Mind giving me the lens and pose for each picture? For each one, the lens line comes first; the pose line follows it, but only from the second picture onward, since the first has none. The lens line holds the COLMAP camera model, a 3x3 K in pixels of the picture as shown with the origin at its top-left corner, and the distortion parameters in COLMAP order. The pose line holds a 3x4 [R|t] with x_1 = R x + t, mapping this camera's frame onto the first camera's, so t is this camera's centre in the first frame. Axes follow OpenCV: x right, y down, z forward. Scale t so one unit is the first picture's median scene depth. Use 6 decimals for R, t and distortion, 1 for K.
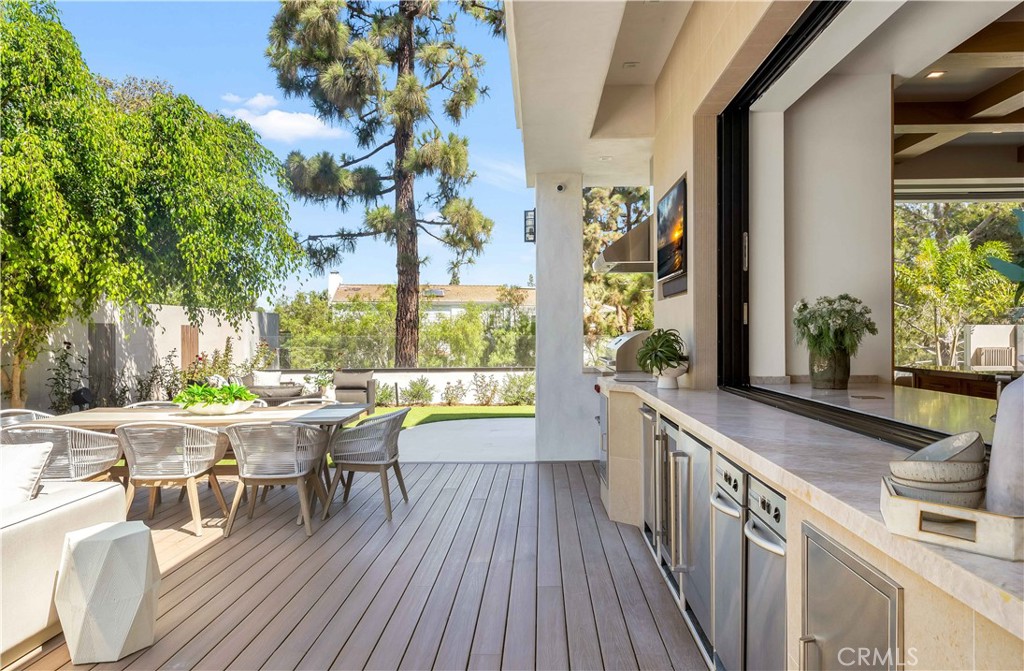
lens RADIAL K [[719.7, 0, 512.0], [0, 719.7, 337.6], [0, 0, 1]] dist [0.000120, -0.000380]
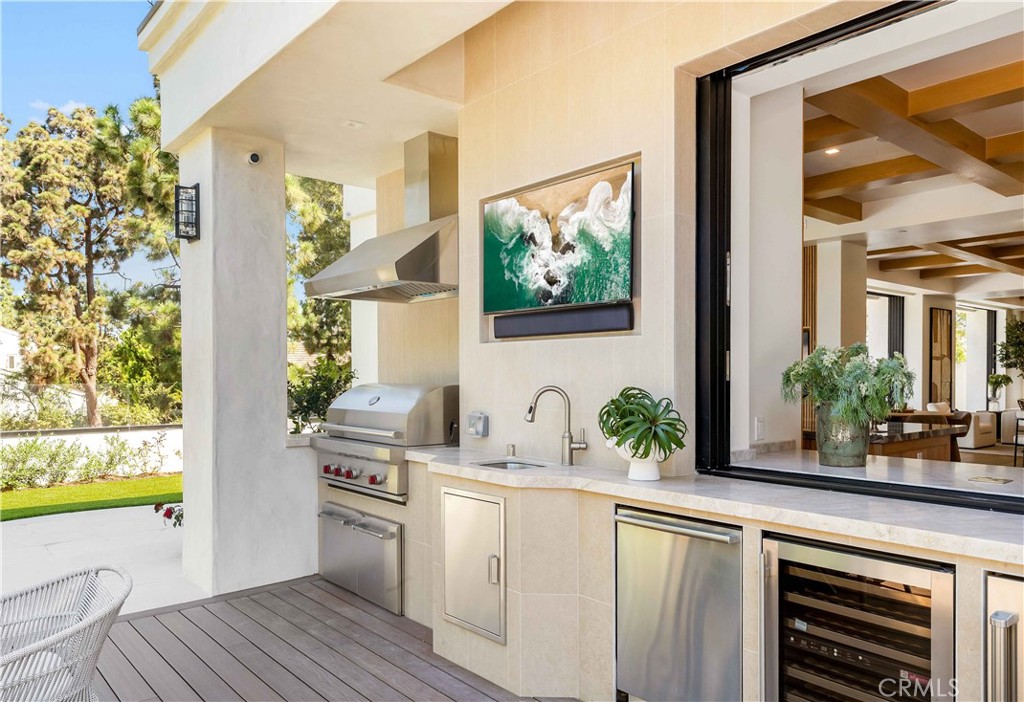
lens RADIAL K [[719.1, 0, 514.0], [0, 719.1, 387.6], [0, 0, 1]] dist [0.006057, 0.003210]
pose [[0.737759, -0.010465, 0.674983, -0.100839], [0.003404, 0.999925, 0.011783, -0.006670], [-0.675056, -0.006395, 0.737739, 0.196418]]
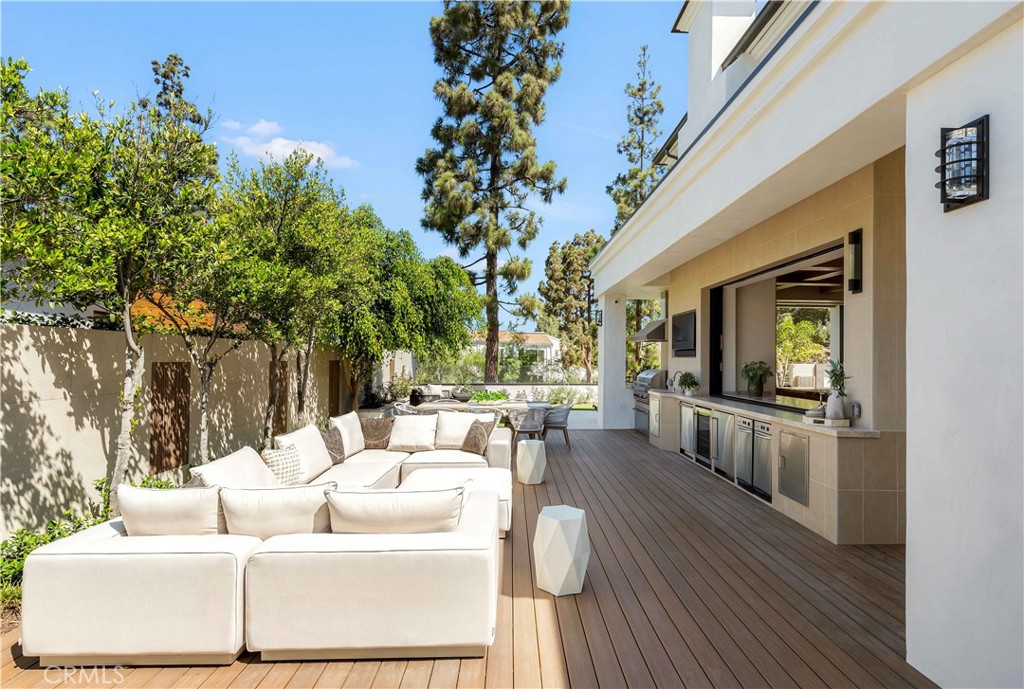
lens RADIAL K [[469.3, 0, 522.4], [0, 469.3, 360.6], [0, 0, 1]] dist [-0.000026, -0.000069]
pose [[0.998073, 0.013509, 0.060559, -0.155395], [-0.013412, 0.999908, -0.002007, -0.013719], [-0.060580, 0.001191, 0.998163, -0.201667]]
